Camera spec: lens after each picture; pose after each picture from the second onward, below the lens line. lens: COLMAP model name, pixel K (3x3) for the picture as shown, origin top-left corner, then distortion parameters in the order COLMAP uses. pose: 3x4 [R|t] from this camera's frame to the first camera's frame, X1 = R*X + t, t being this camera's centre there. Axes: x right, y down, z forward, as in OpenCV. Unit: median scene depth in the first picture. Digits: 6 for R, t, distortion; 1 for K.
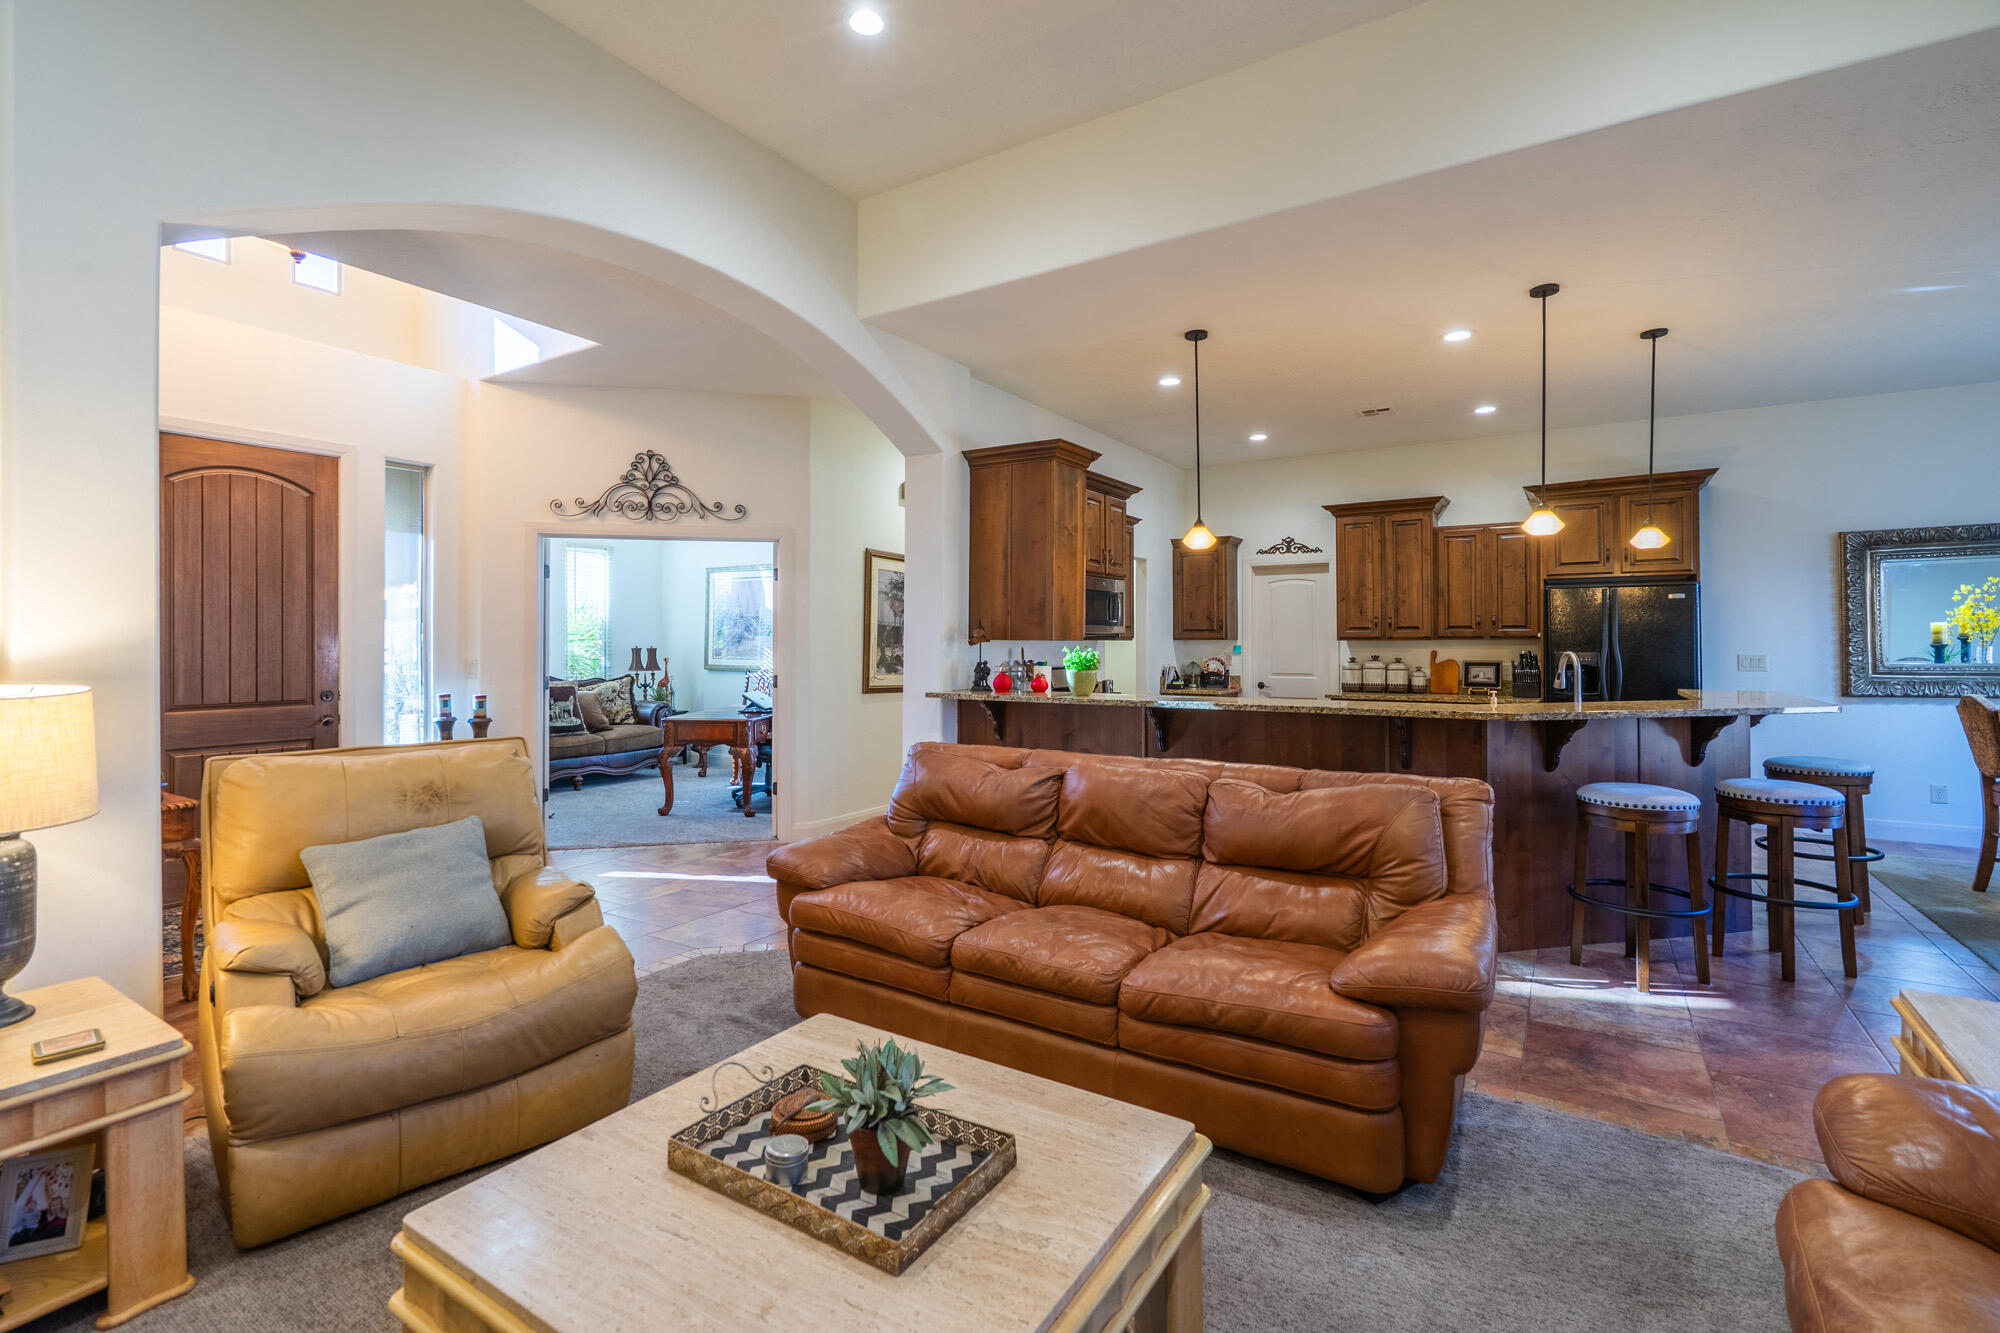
lens RADIAL K [[900.1, 0, 985.4], [0, 900.1, 655.0], [0, 0, 1]] dist [-0.002479, 0.000235]
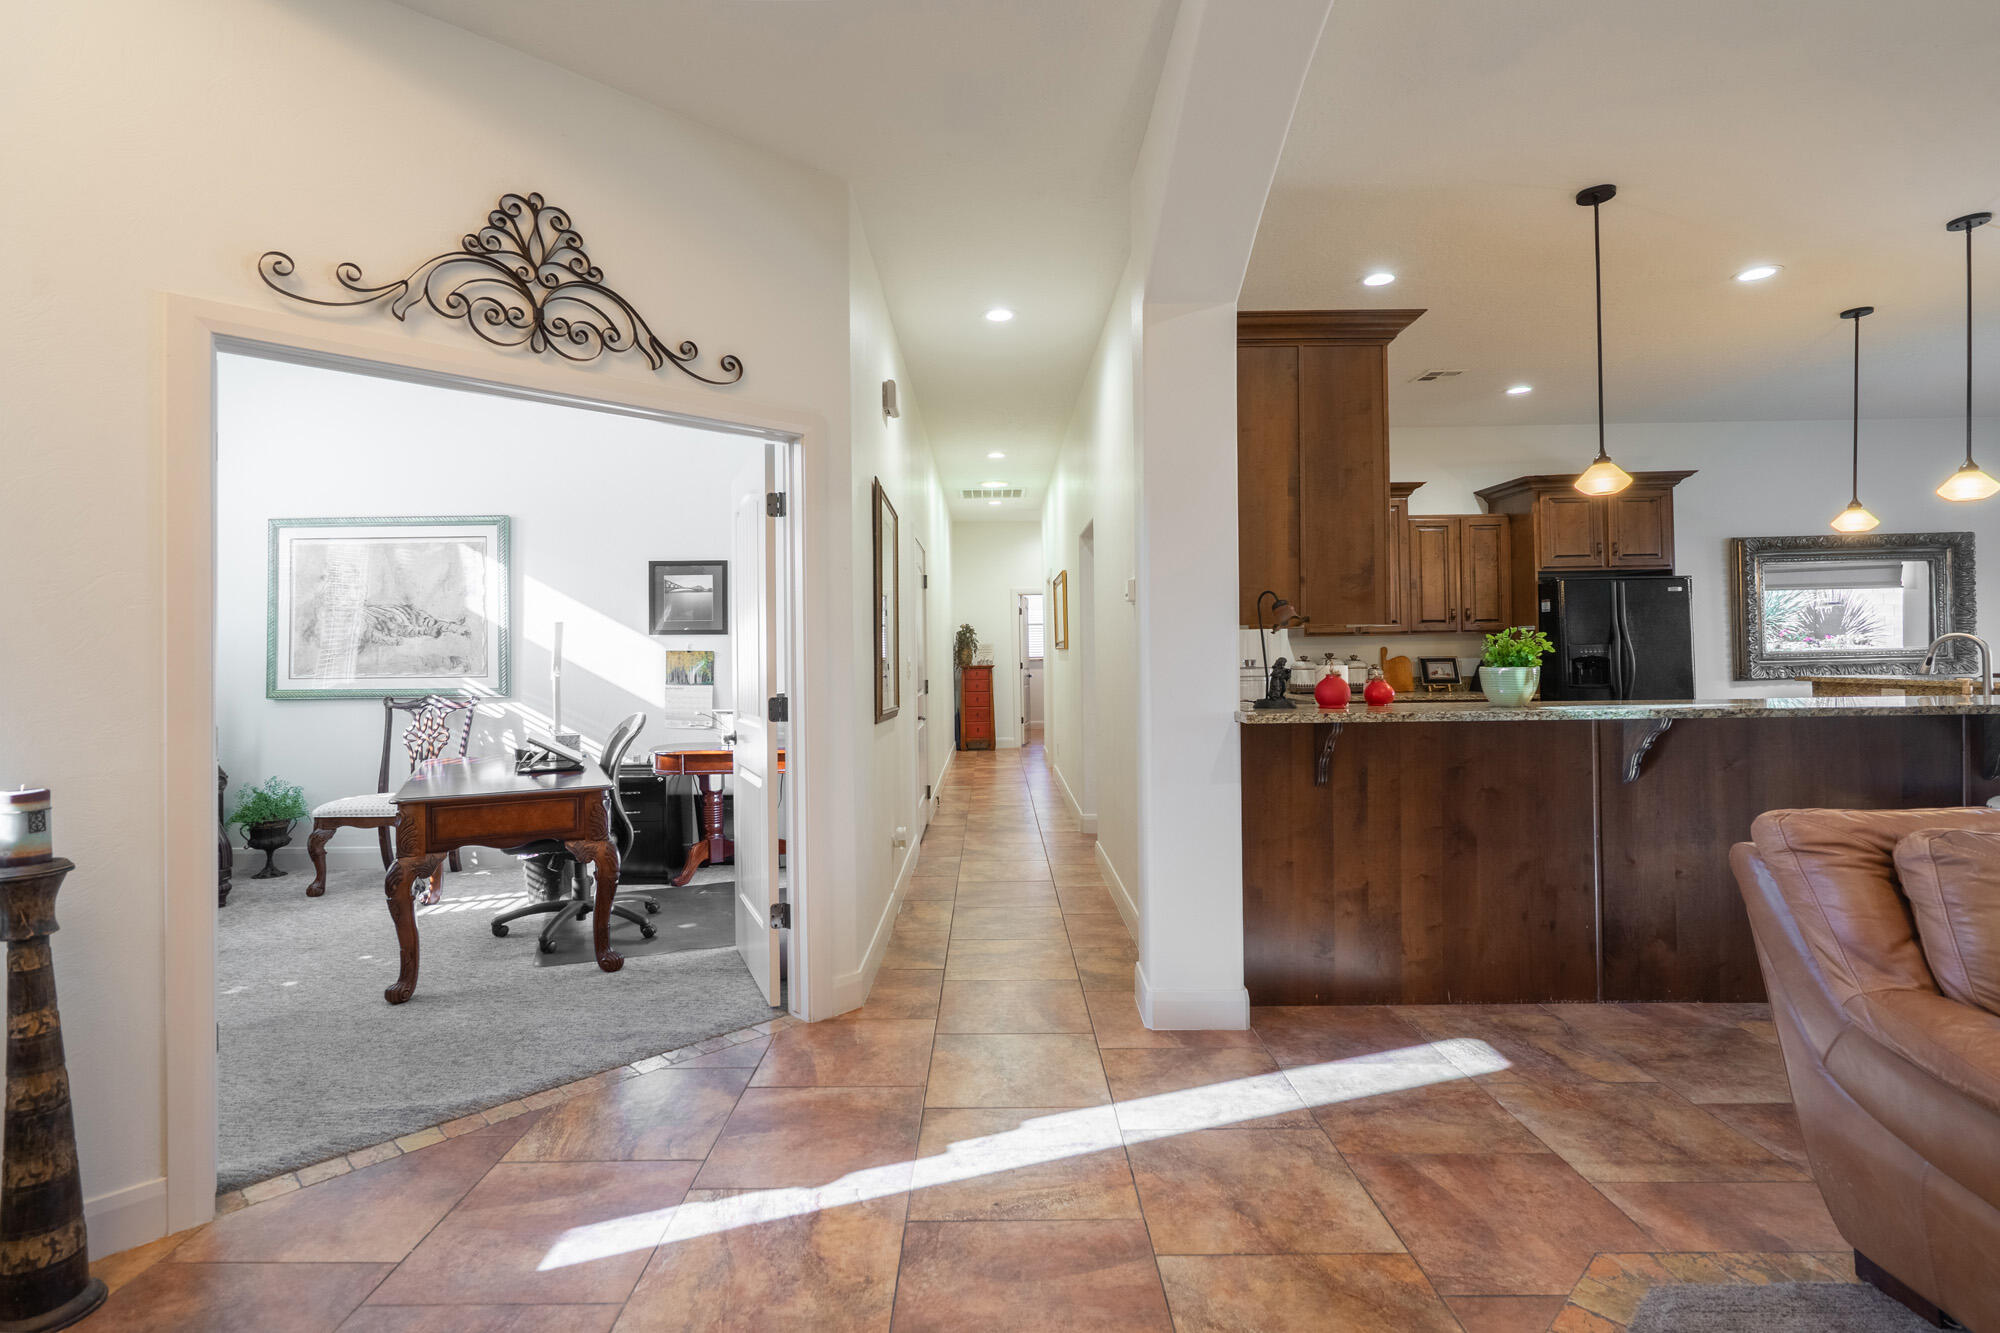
lens RADIAL K [[900.1, 0, 1004.2], [0, 900.1, 656.9], [0, 0, 1]] dist [-0.002479, 0.000235]
pose [[0.836219, -0.012555, 0.548252, -0.424380], [0.019552, 0.999785, -0.006926, 0.005008], [-0.548047, 0.016511, 0.836285, 0.513122]]
